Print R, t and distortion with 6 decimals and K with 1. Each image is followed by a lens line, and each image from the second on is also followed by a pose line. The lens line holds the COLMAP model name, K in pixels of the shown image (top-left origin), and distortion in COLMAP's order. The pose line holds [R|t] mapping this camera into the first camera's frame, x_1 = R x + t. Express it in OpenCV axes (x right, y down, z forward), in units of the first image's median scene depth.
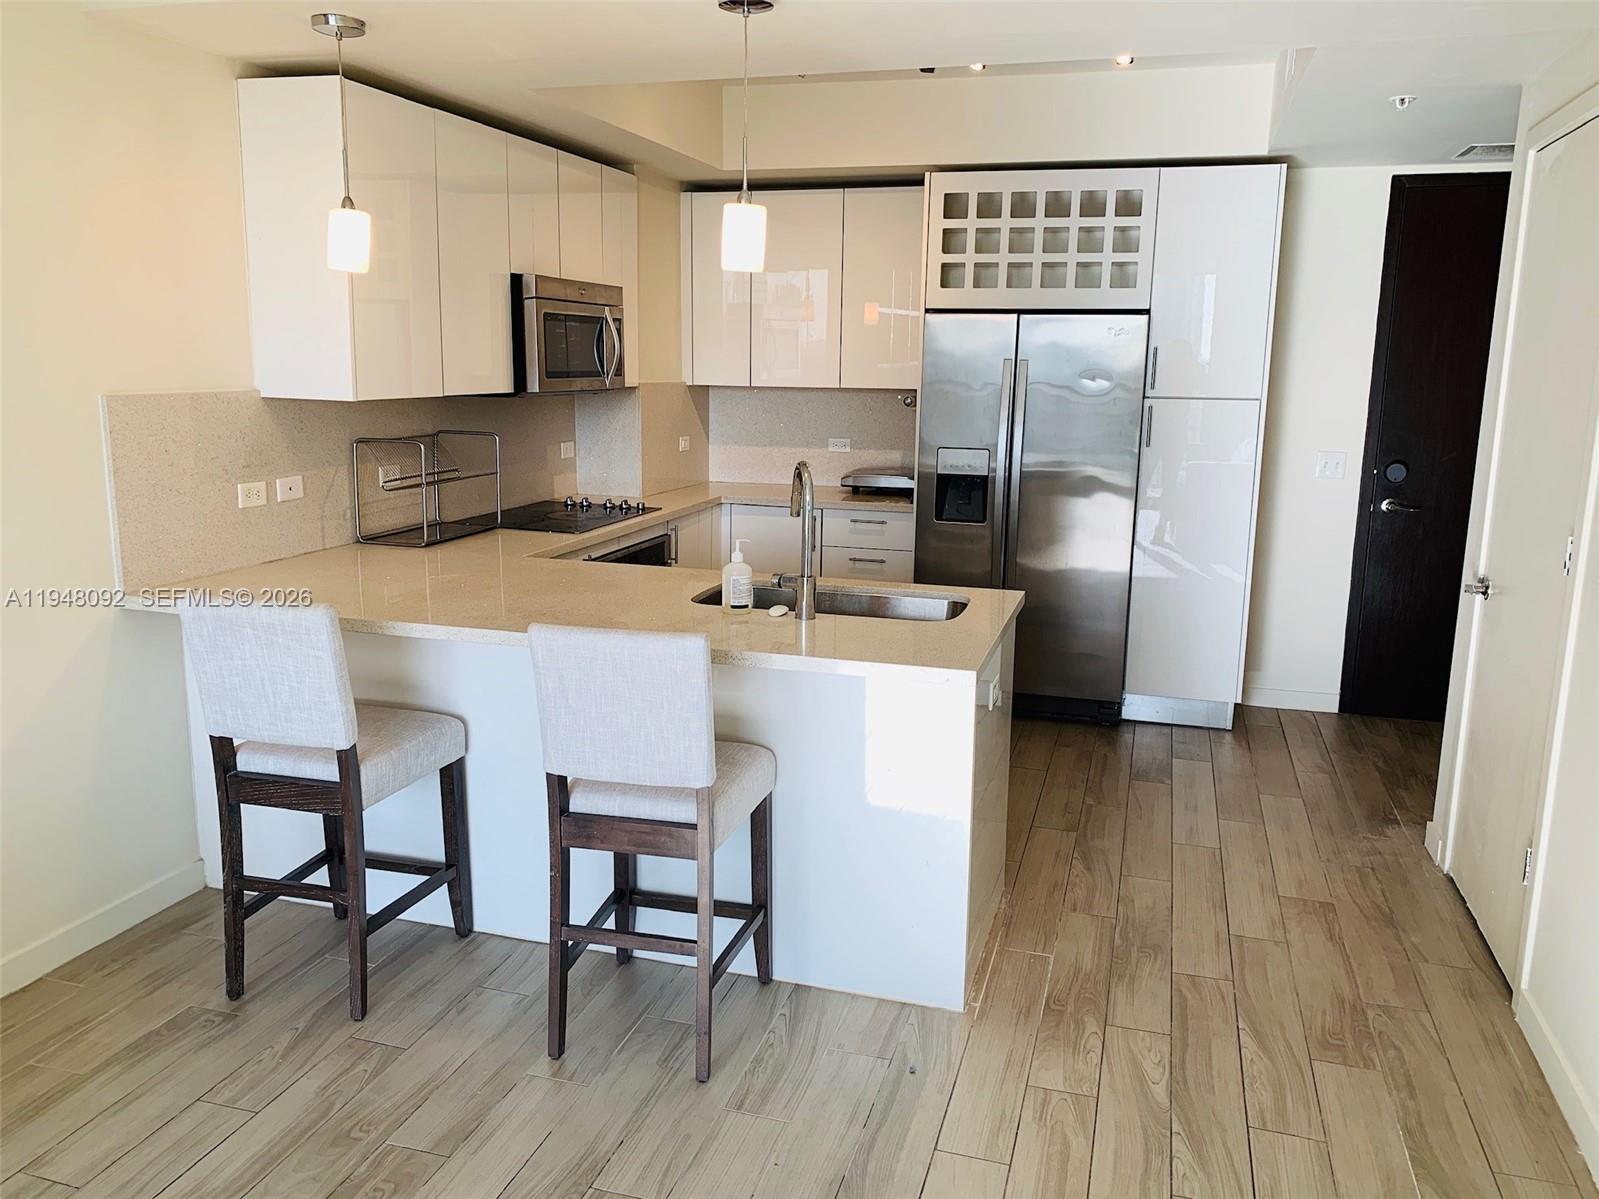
lens RADIAL K [[1228.2, 0, 799.8], [0, 1228.2, 598.0], [0, 0, 1]] dist [0.001922, 0.000509]
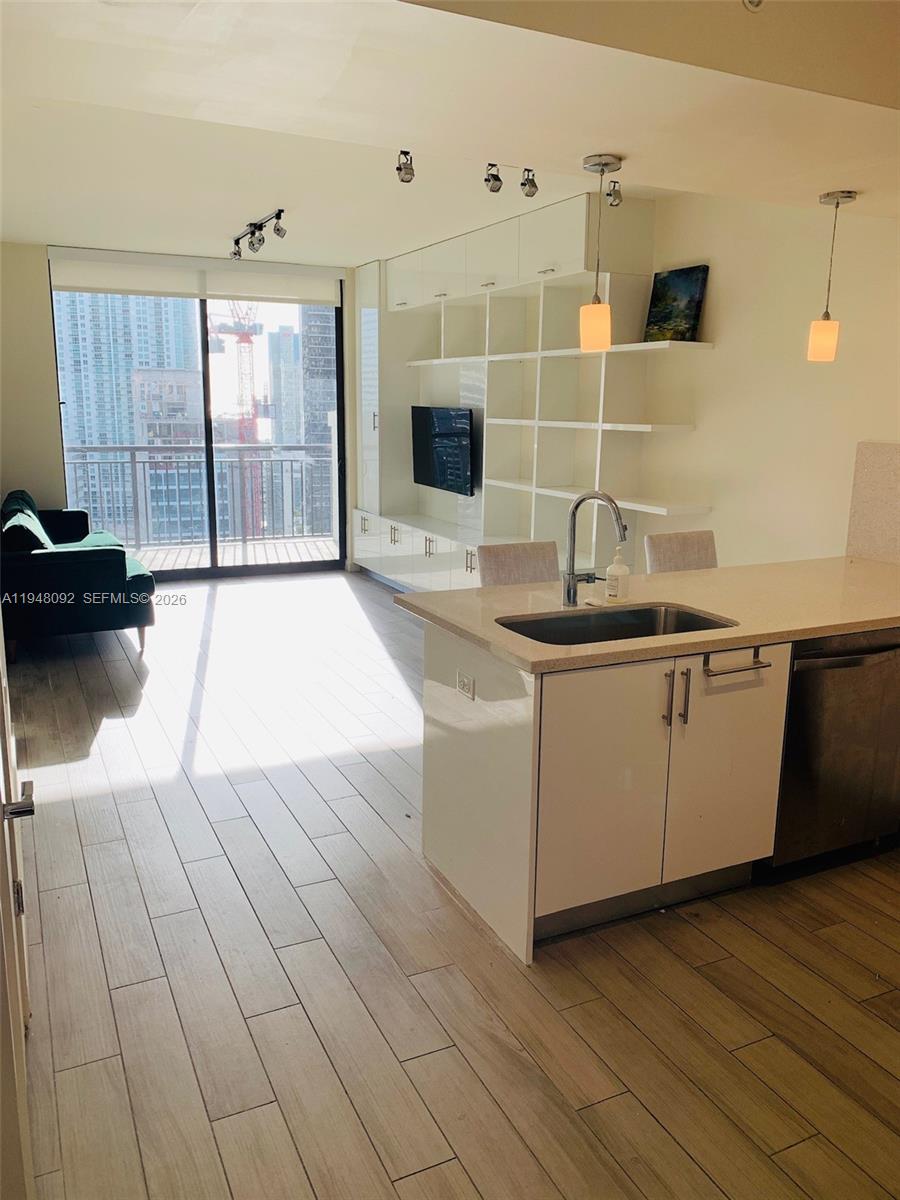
lens RADIAL K [[921.7, 0, 449.6], [0, 921.7, 598.8], [0, 0, 1]] dist [0.001922, 0.000509]
pose [[-0.738248, 0.121434, -0.663509, 0.660594], [-0.148268, 0.930390, 0.335247, -0.267509], [0.658033, 0.345872, -0.668854, 1.355386]]
